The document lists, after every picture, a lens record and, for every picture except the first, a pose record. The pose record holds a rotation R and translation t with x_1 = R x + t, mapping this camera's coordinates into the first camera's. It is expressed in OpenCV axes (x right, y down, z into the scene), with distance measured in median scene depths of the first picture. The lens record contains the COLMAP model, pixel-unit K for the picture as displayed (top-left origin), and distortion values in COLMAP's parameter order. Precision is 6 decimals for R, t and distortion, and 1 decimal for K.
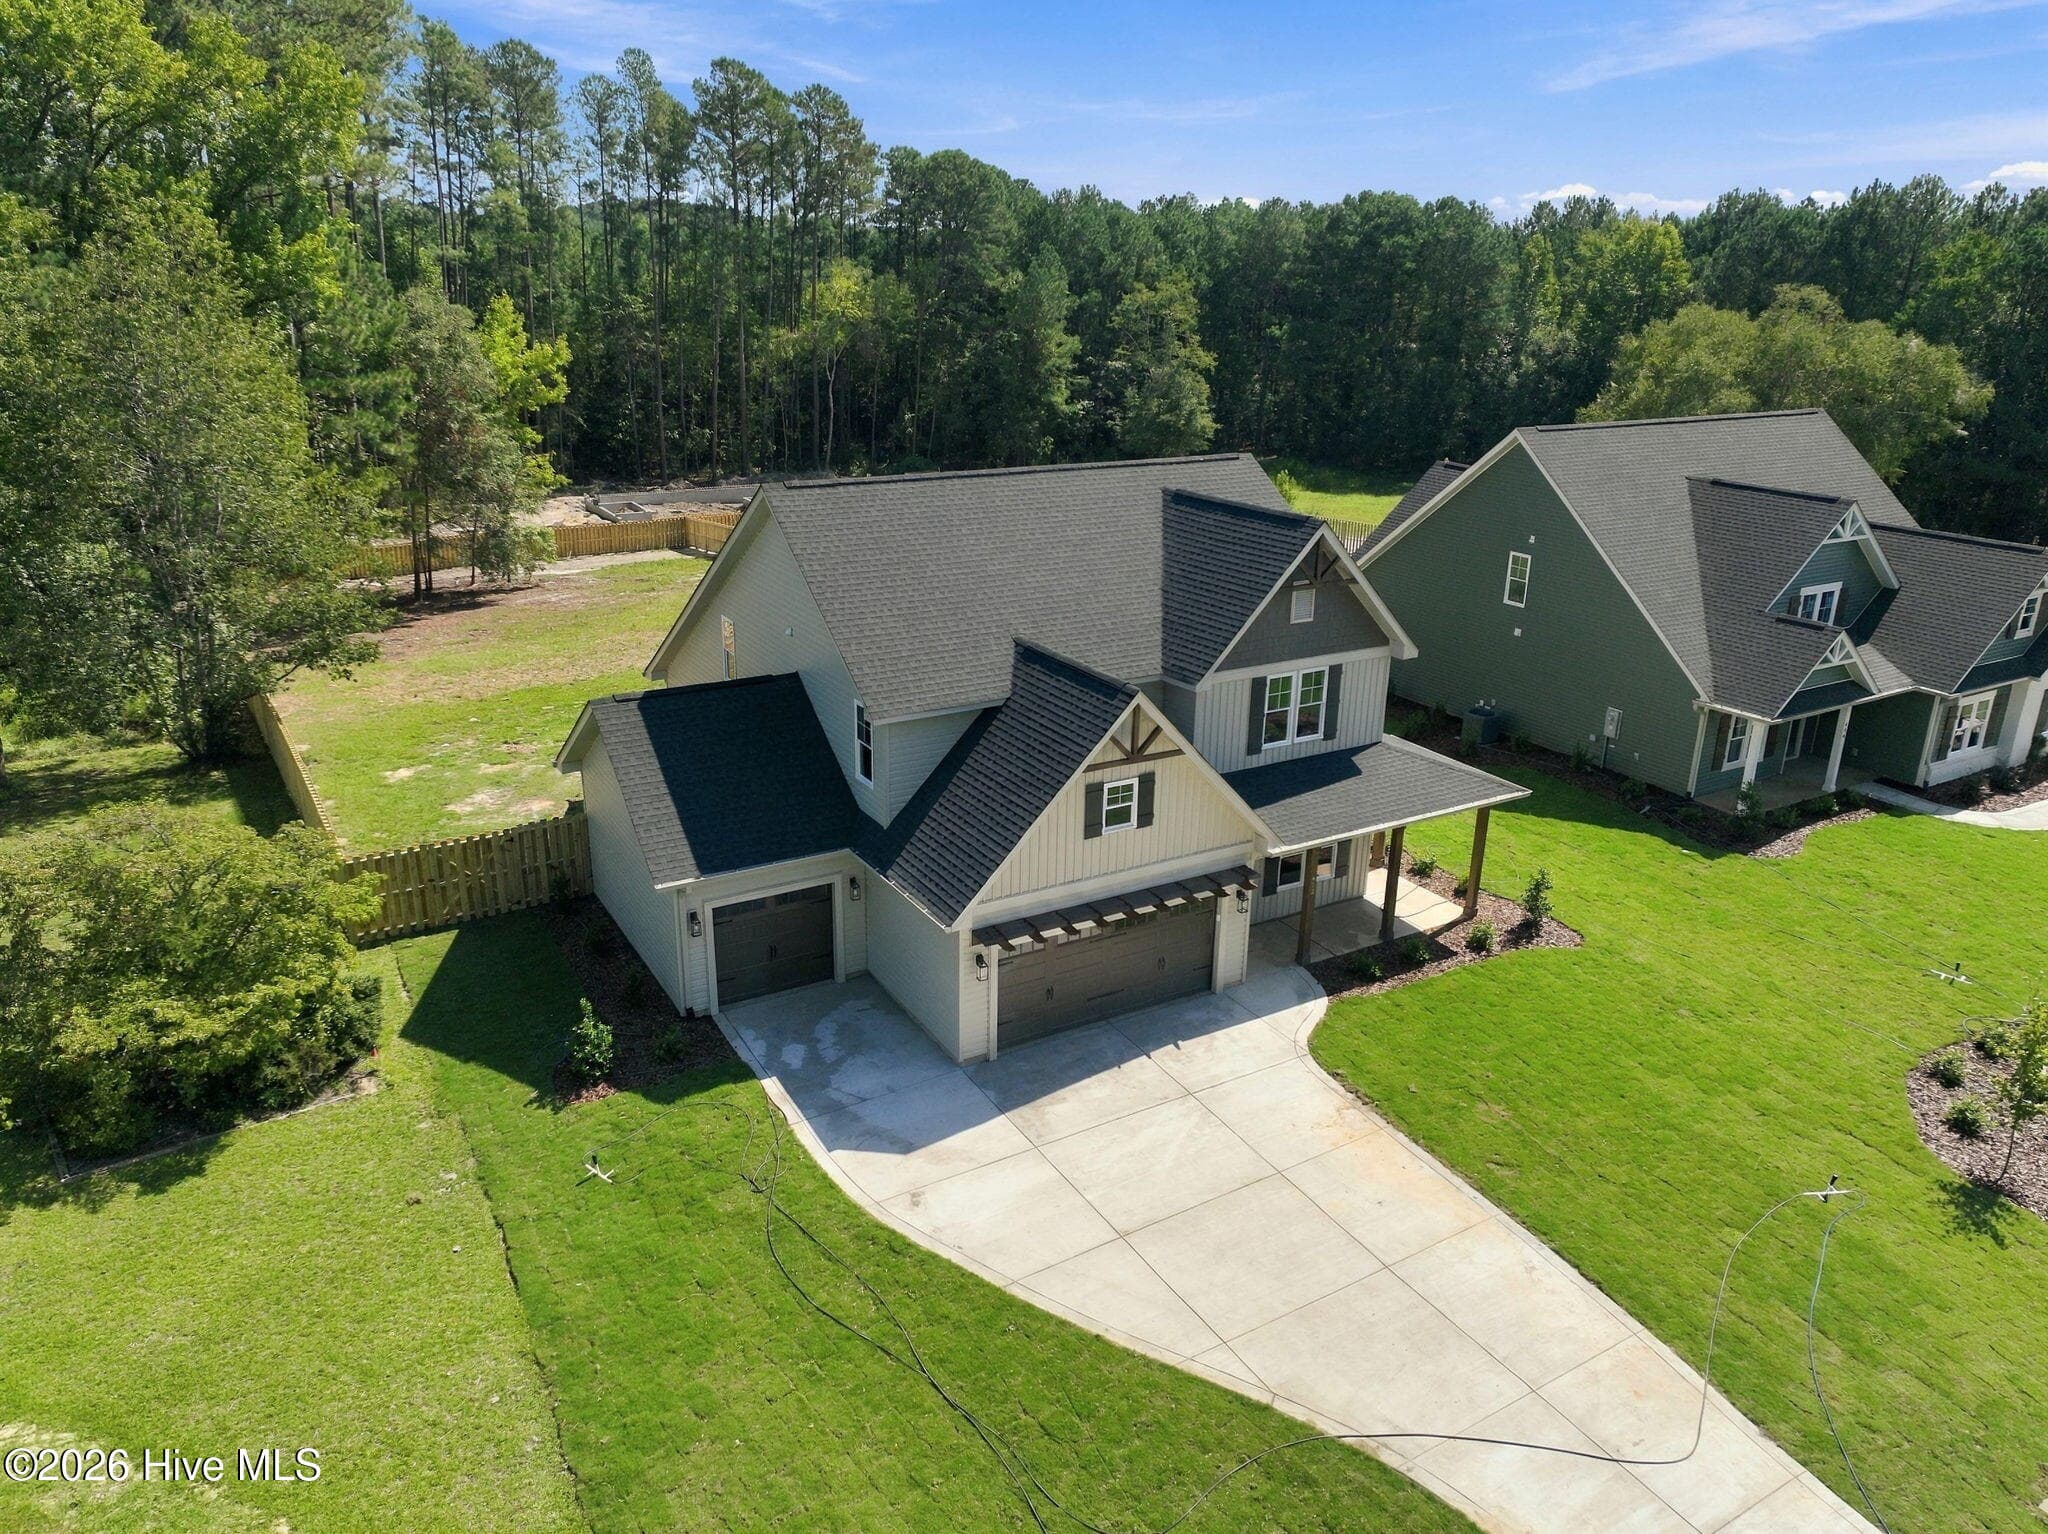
lens RADIAL K [[1440.1, 0, 1028.3], [0, 1440.1, 763.3], [0, 0, 1]] dist [0.004548, 0.006678]
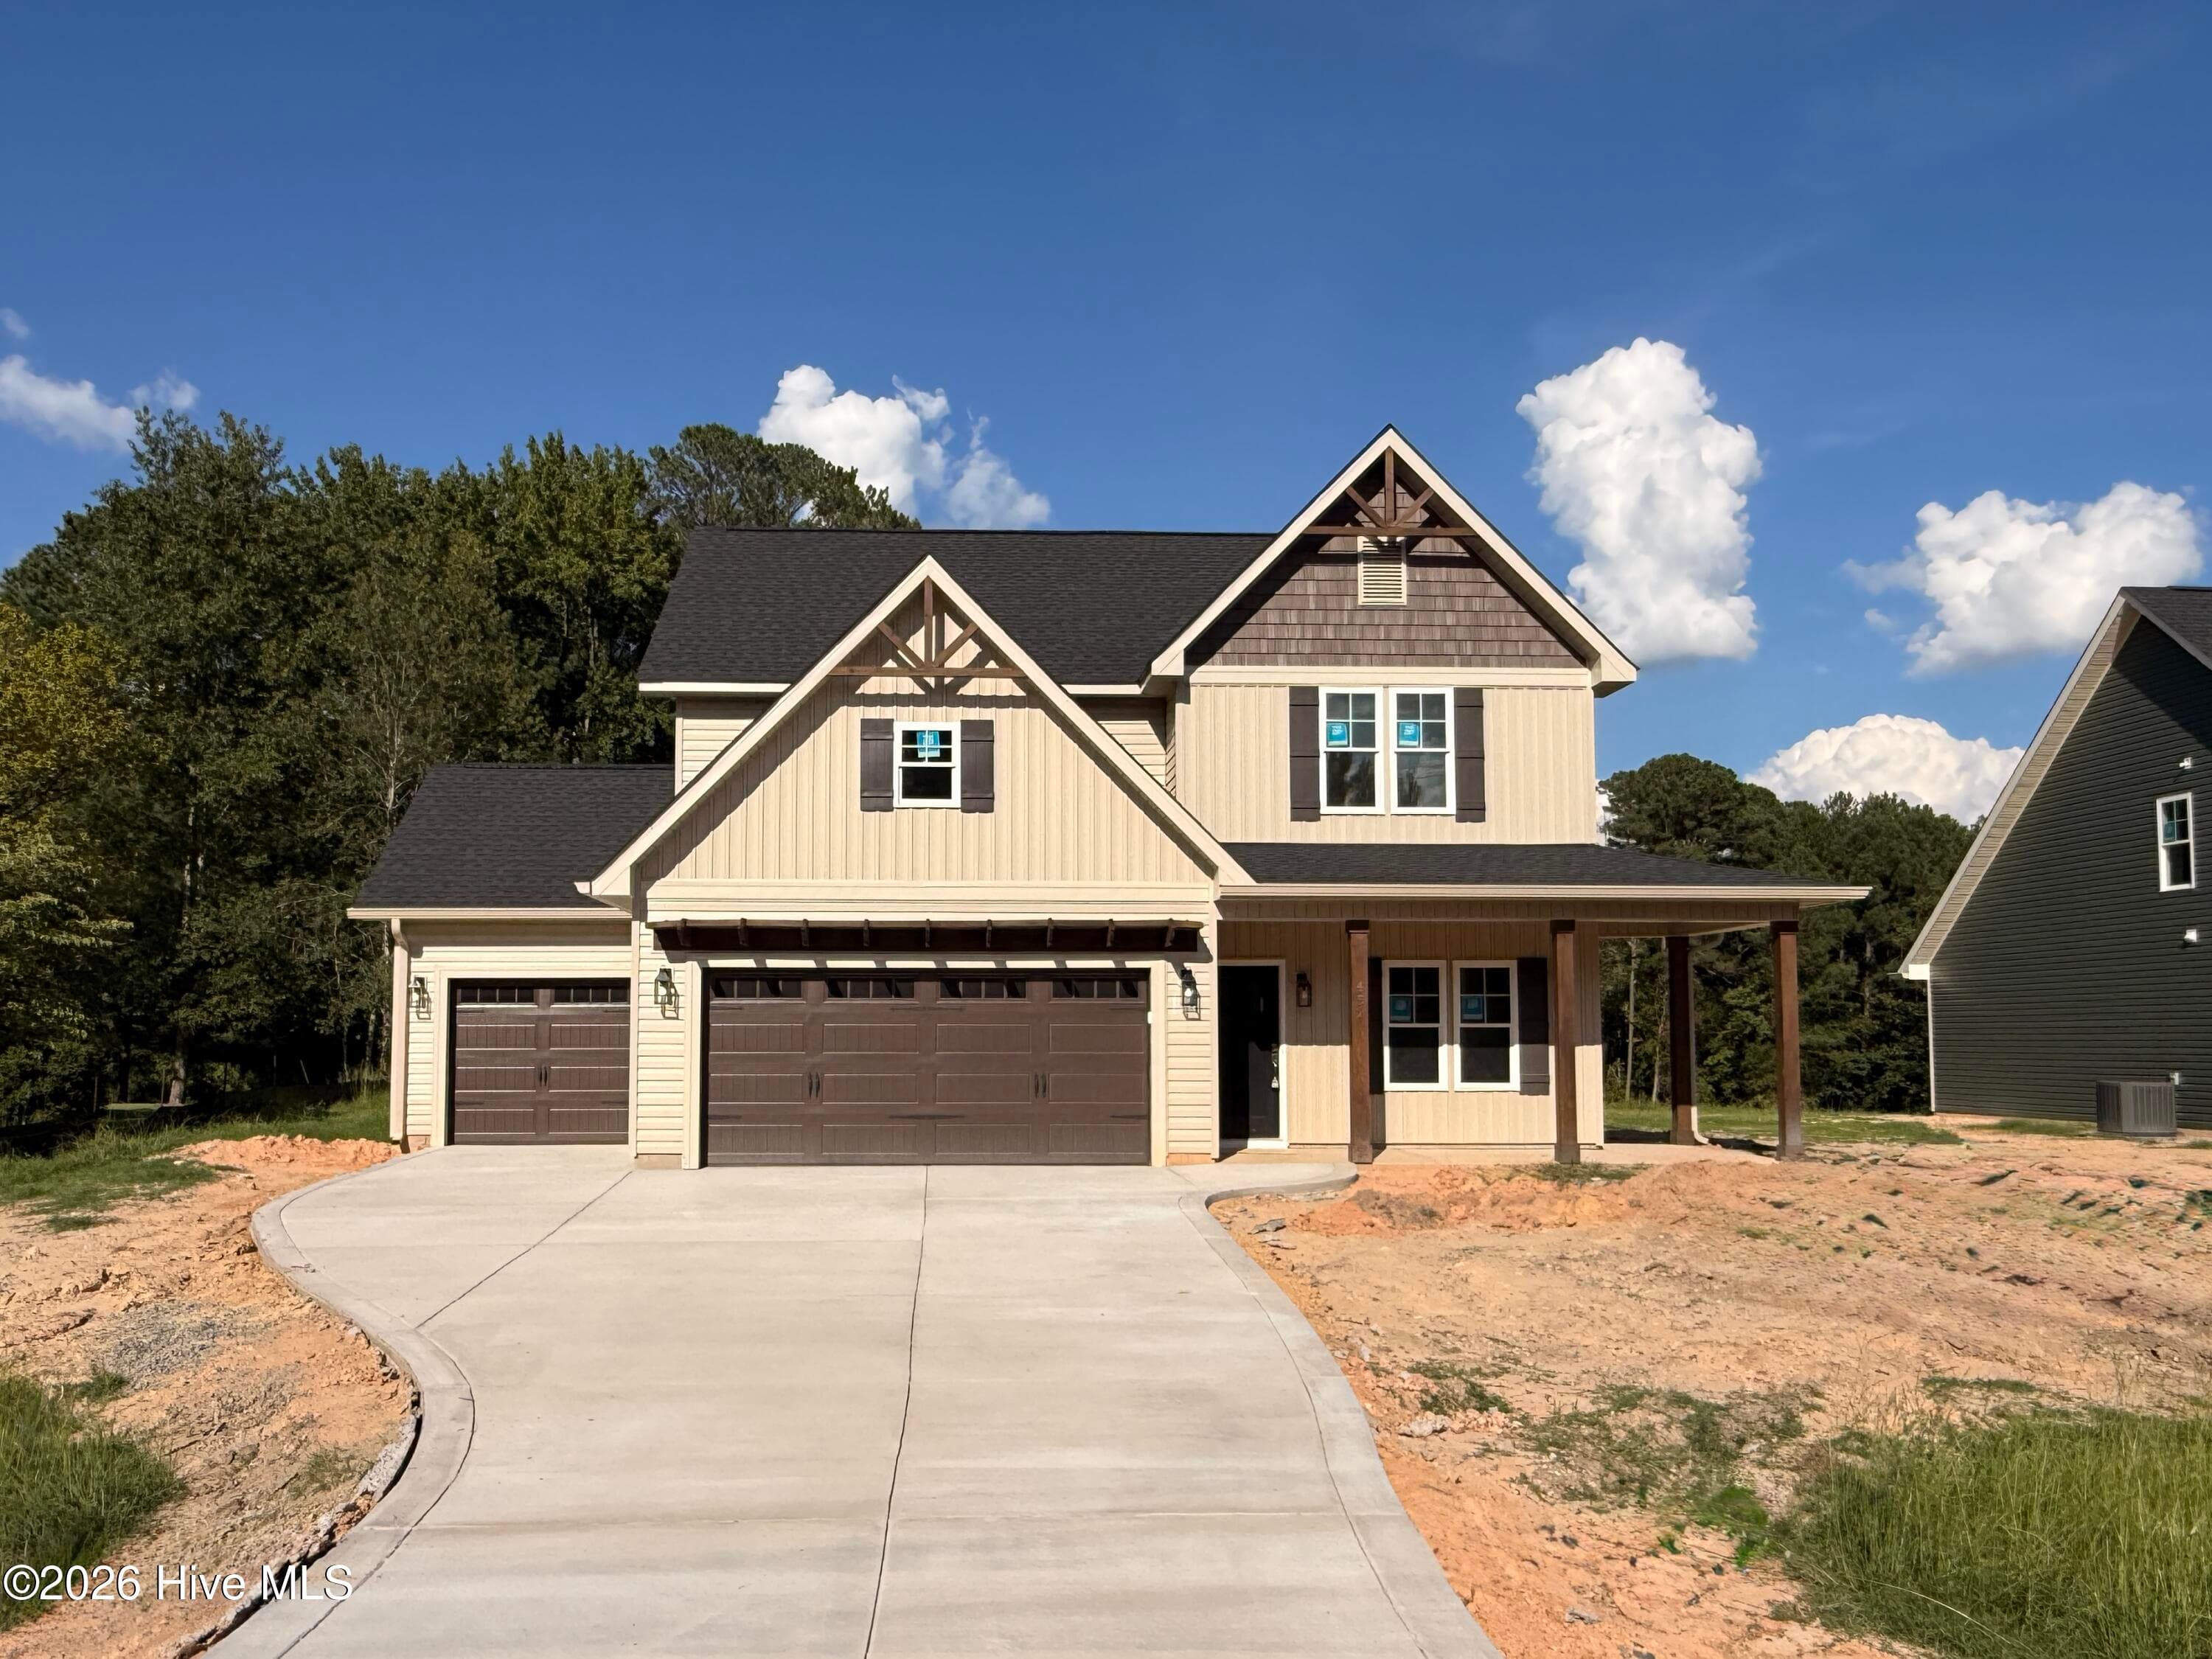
lens RADIAL K [[1800.1, 0, 980.6], [0, 1800.1, 934.4], [0, 0, 1]] dist [-0.001854, -0.005891]
pose [[0.872834, -0.046753, -0.485772, 0.396726], [-0.148680, 0.922604, -0.355944, 0.320455], [0.464816, 0.382905, 0.798329, 0.362380]]
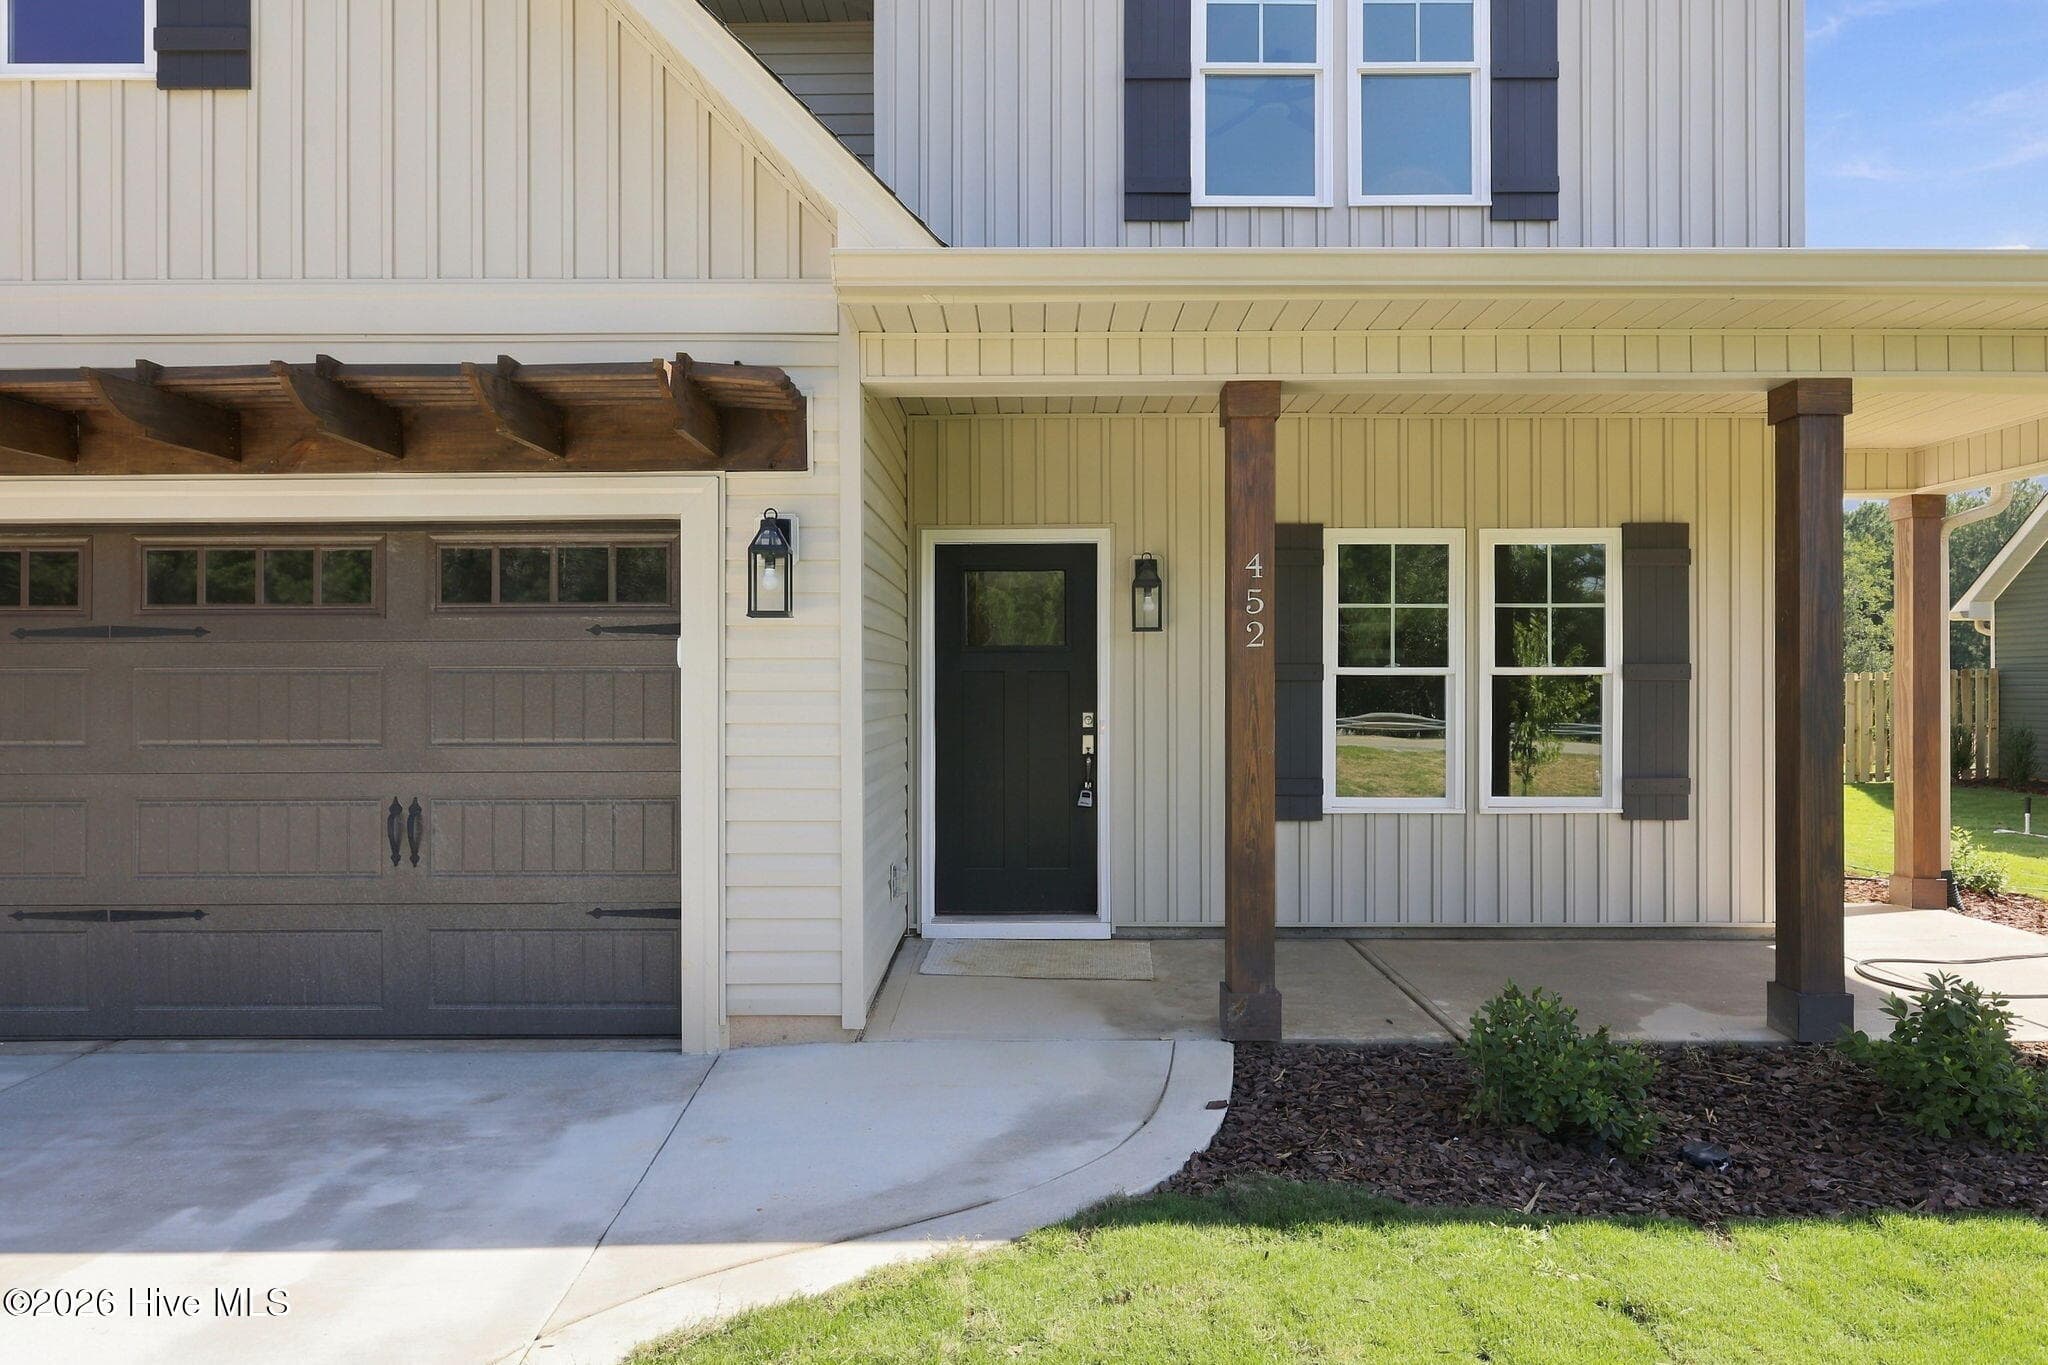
lens RADIAL K [[1282.0, 0, 1024.0], [0, 1282.0, 682.5], [0, 0, 1]] dist [-0.001838, -0.000662]
pose [[0.860274, -0.022596, -0.509331, 0.254167], [-0.153257, 0.941351, -0.300618, 0.150702], [0.486252, 0.336672, 0.806357, 0.821041]]
